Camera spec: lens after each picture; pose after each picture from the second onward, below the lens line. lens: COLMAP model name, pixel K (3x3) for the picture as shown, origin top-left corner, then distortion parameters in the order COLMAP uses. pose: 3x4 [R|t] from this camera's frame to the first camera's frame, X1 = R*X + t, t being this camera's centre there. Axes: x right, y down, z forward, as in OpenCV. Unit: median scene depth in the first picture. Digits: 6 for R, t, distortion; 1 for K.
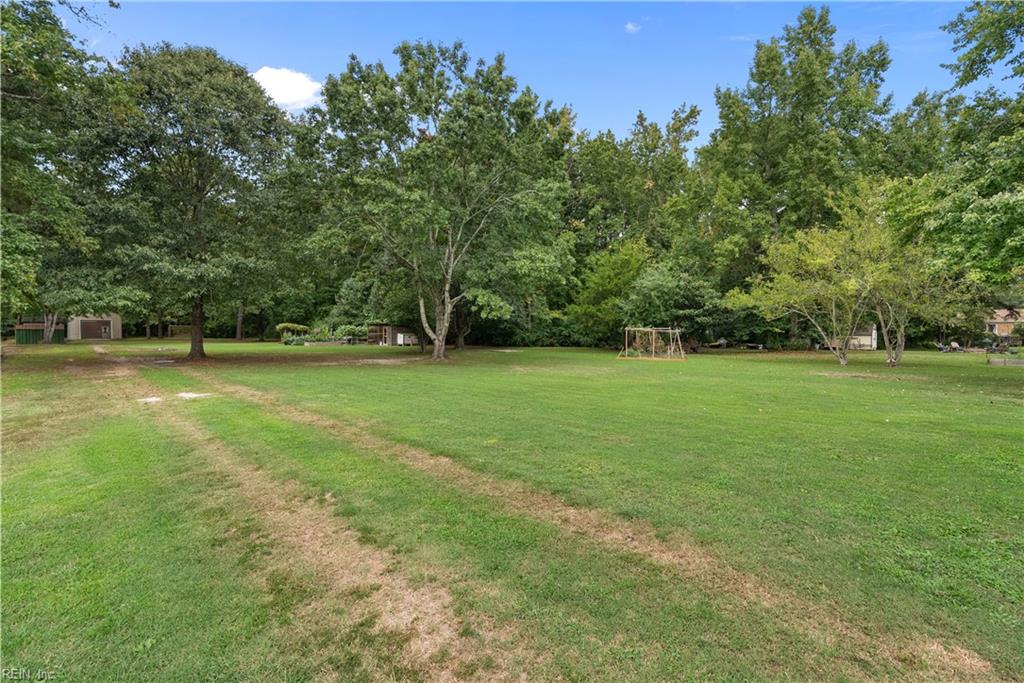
lens RADIAL K [[465.1, 0, 513.4], [0, 465.1, 338.4], [0, 0, 1]] dist [0.002665, 0.001635]
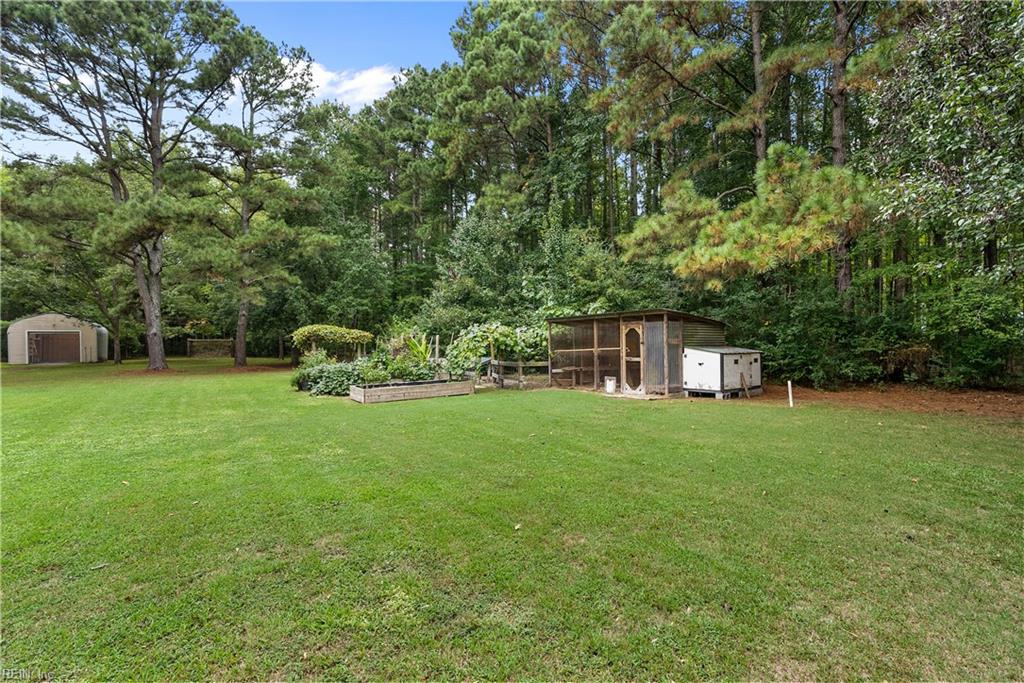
lens RADIAL K [[465.1, 0, 513.8], [0, 465.1, 341.0], [0, 0, 1]] dist [0.002665, 0.001635]
pose [[0.987476, -0.015971, -0.156958, -0.274870], [0.013034, 0.999721, -0.019723, -0.010275], [0.157229, 0.017430, 0.987408, 0.659577]]
